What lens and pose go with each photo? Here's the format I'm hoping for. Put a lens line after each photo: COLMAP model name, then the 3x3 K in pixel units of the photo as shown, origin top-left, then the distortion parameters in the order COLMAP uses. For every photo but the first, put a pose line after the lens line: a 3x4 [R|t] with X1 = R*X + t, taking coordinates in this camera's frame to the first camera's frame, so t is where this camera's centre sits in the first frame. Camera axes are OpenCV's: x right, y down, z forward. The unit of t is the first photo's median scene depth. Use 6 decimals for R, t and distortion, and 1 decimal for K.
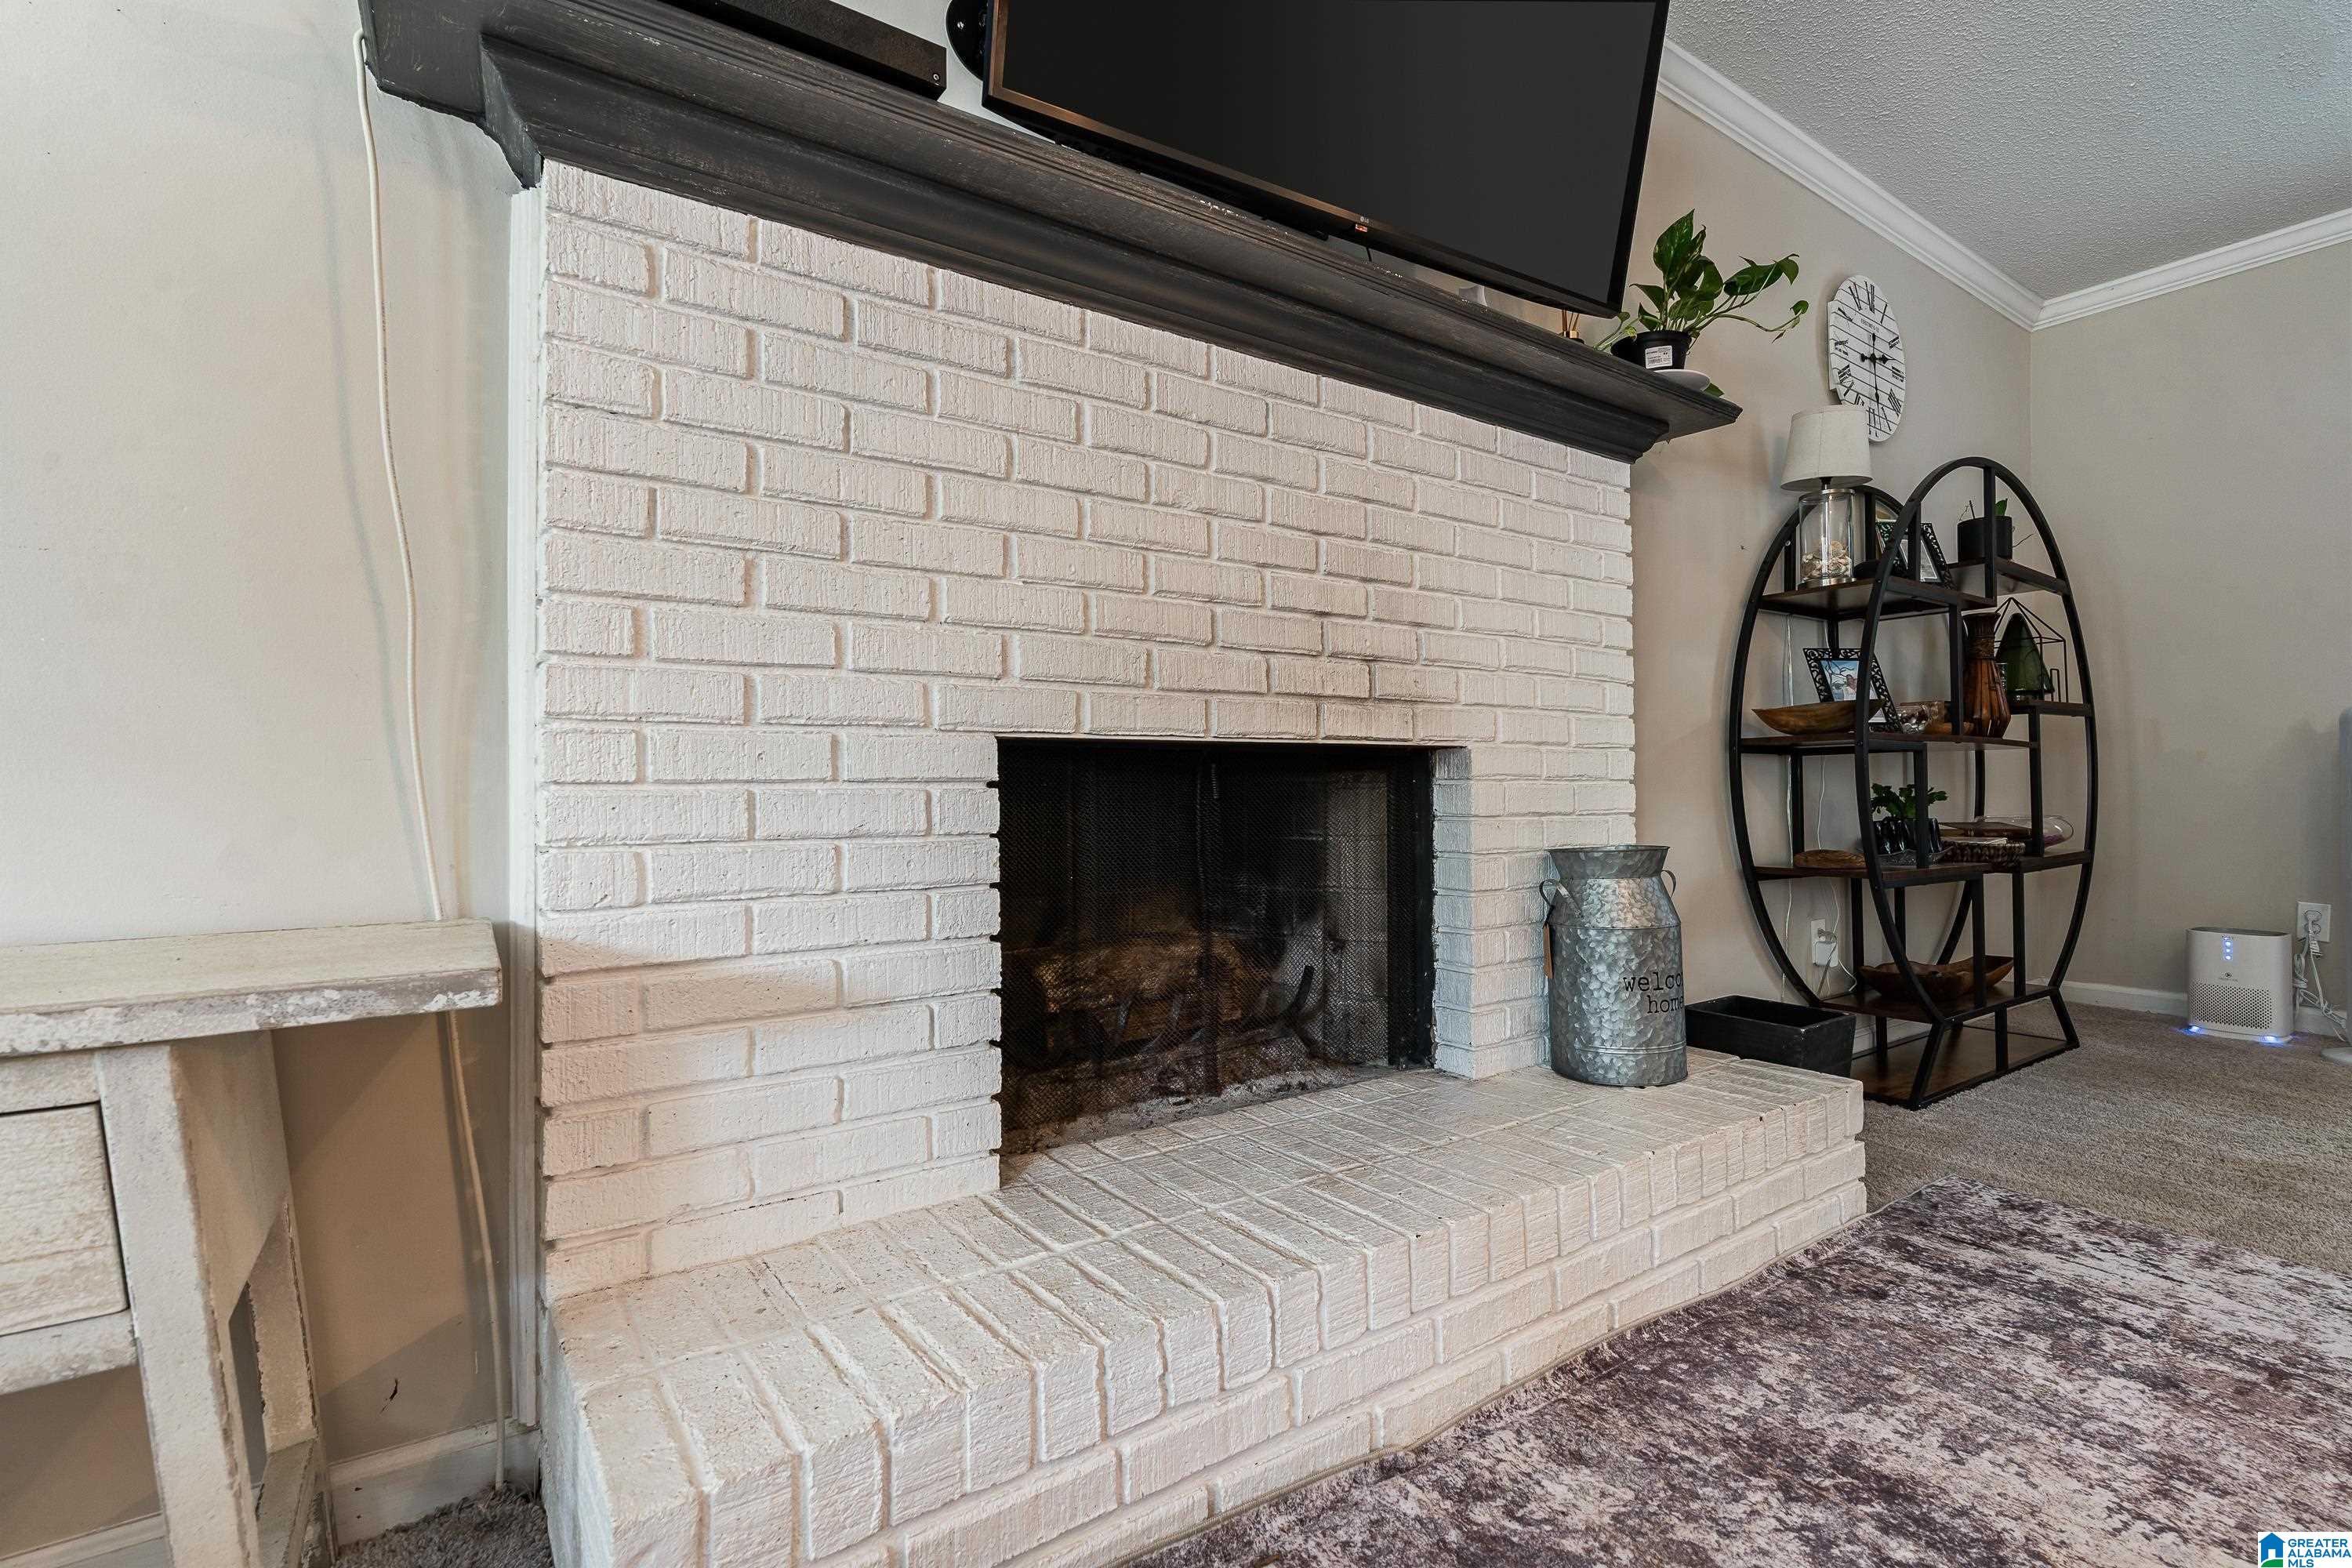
lens RADIAL K [[1071.2, 0, 1162.8], [0, 1071.2, 803.2], [0, 0, 1]] dist [0.002367, 0.001235]
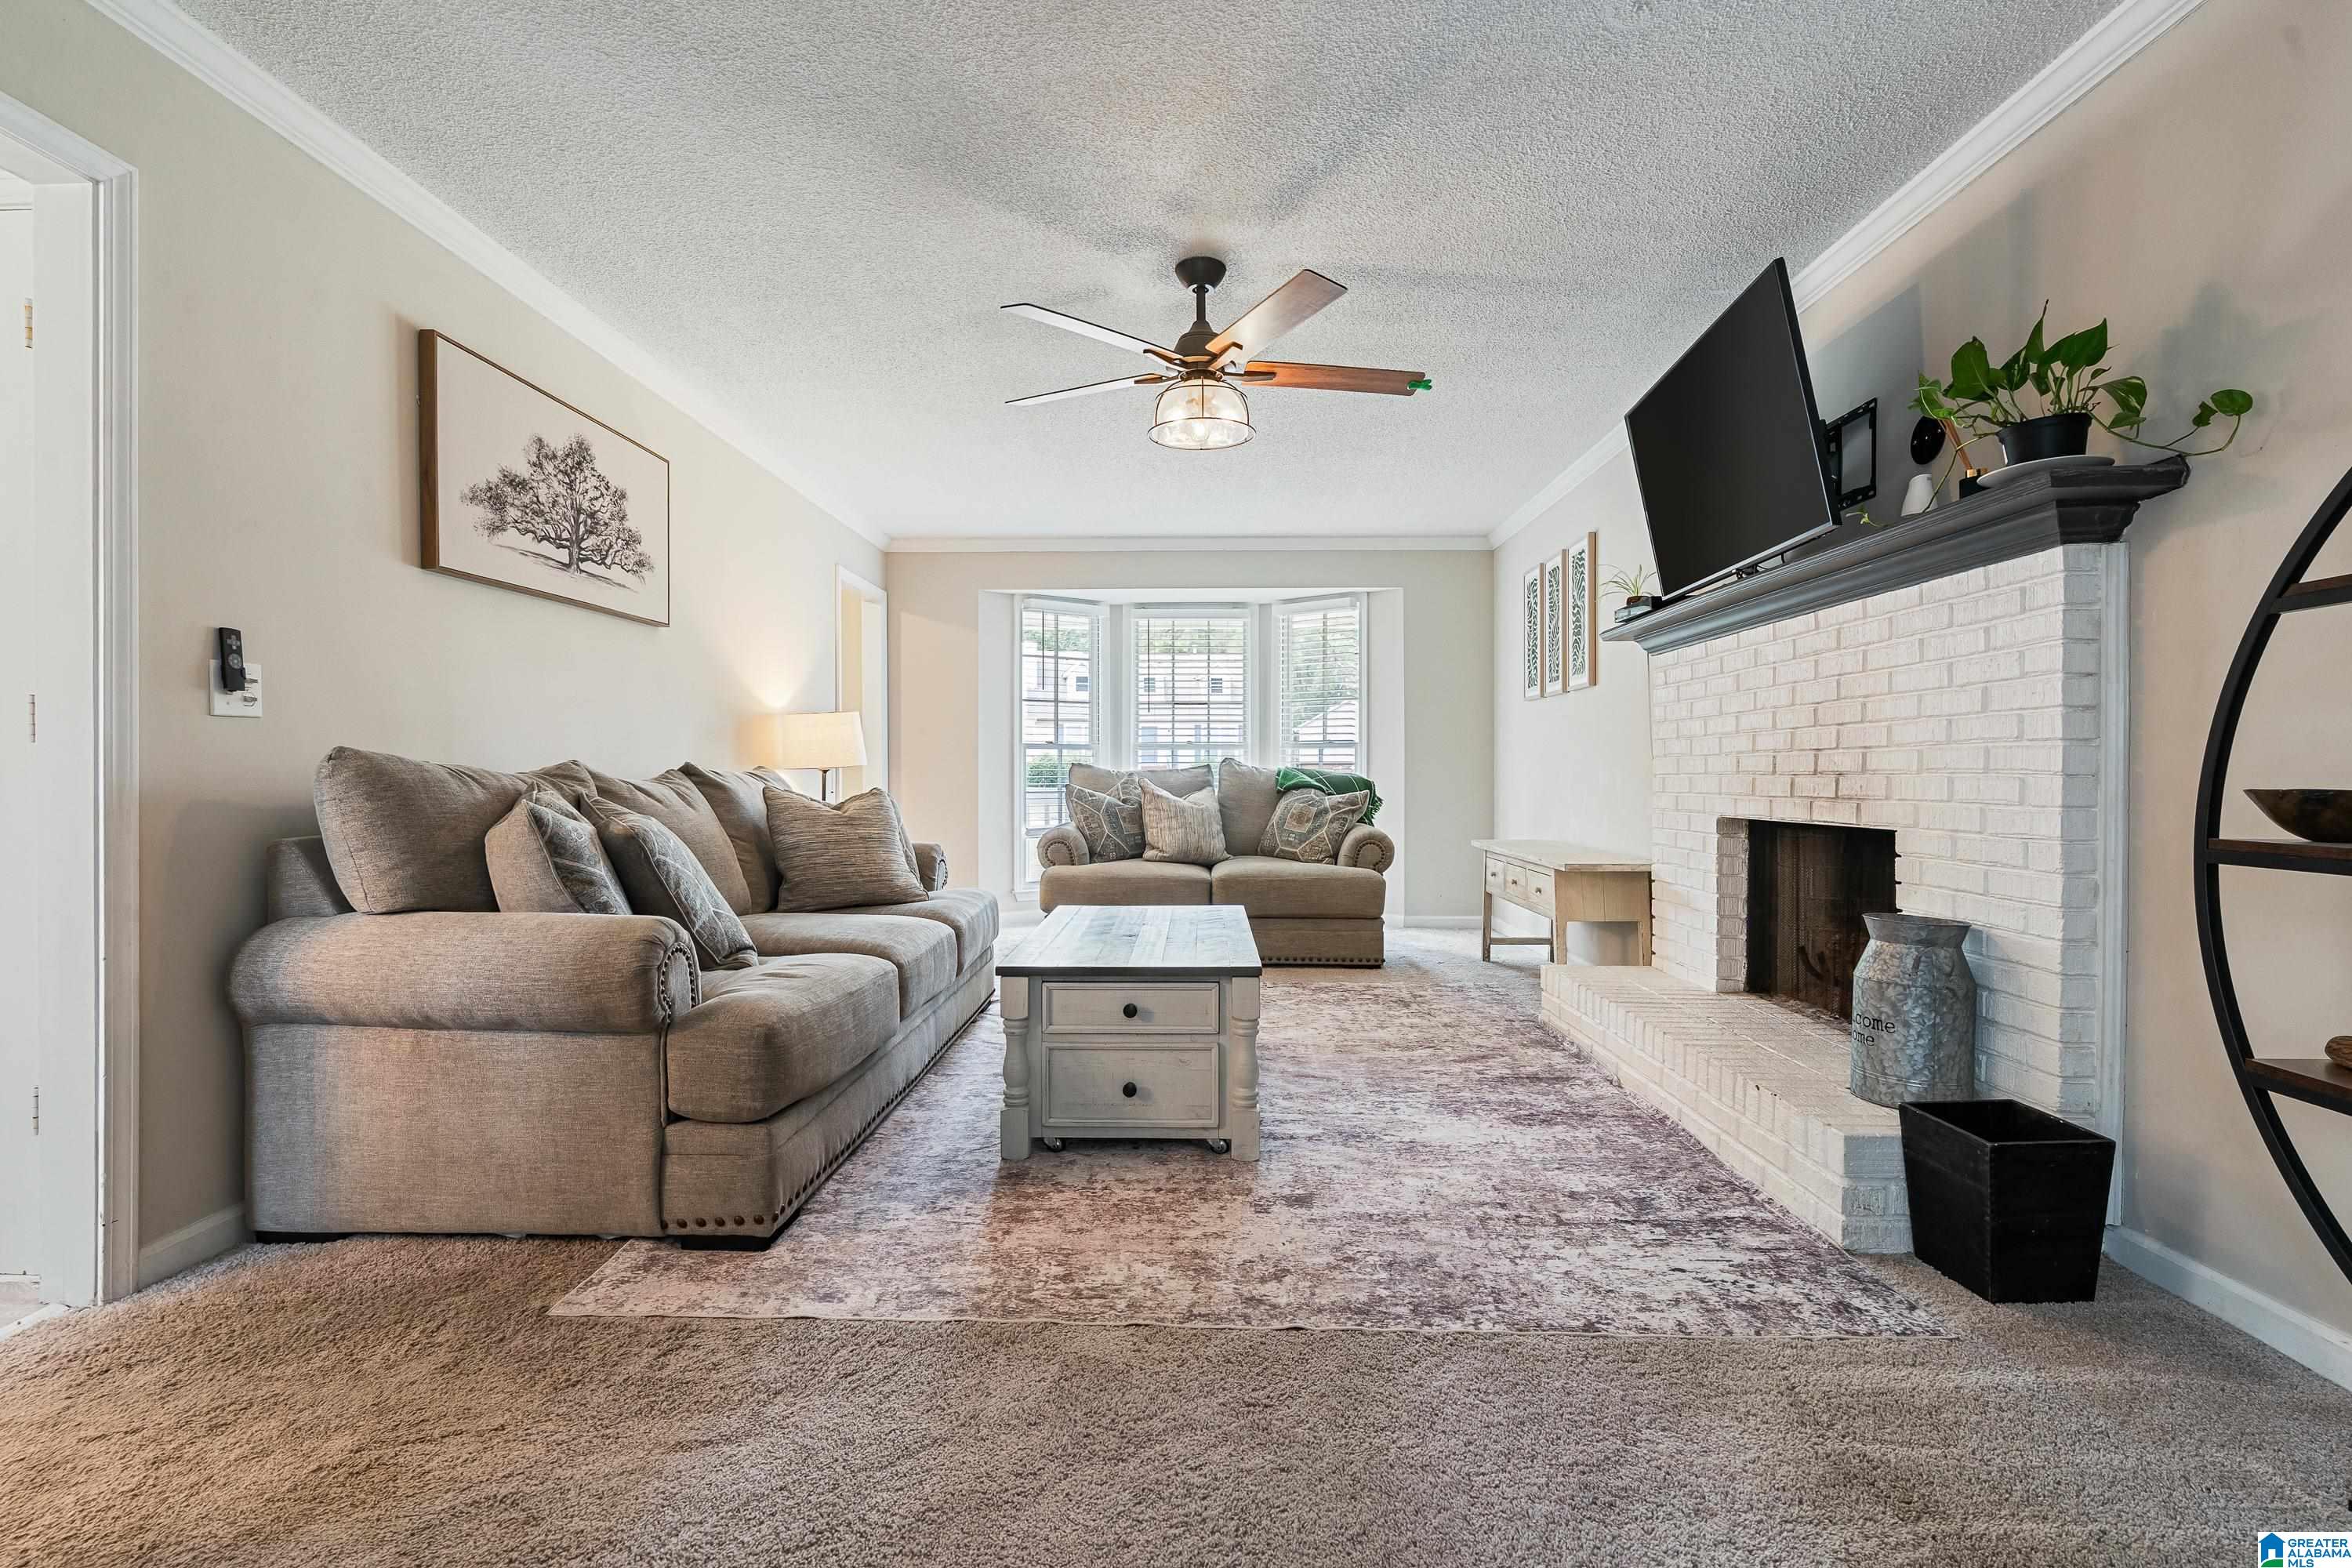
lens RADIAL K [[1071.2, 0, 1181.8], [0, 1071.2, 781.4], [0, 0, 1]] dist [0.002367, 0.001235]
pose [[-0.588428, 0.010972, -0.808475, 2.335754], [-0.003540, 0.999863, 0.016146, -0.162066], [0.808542, 0.012362, -0.588309, 1.276233]]
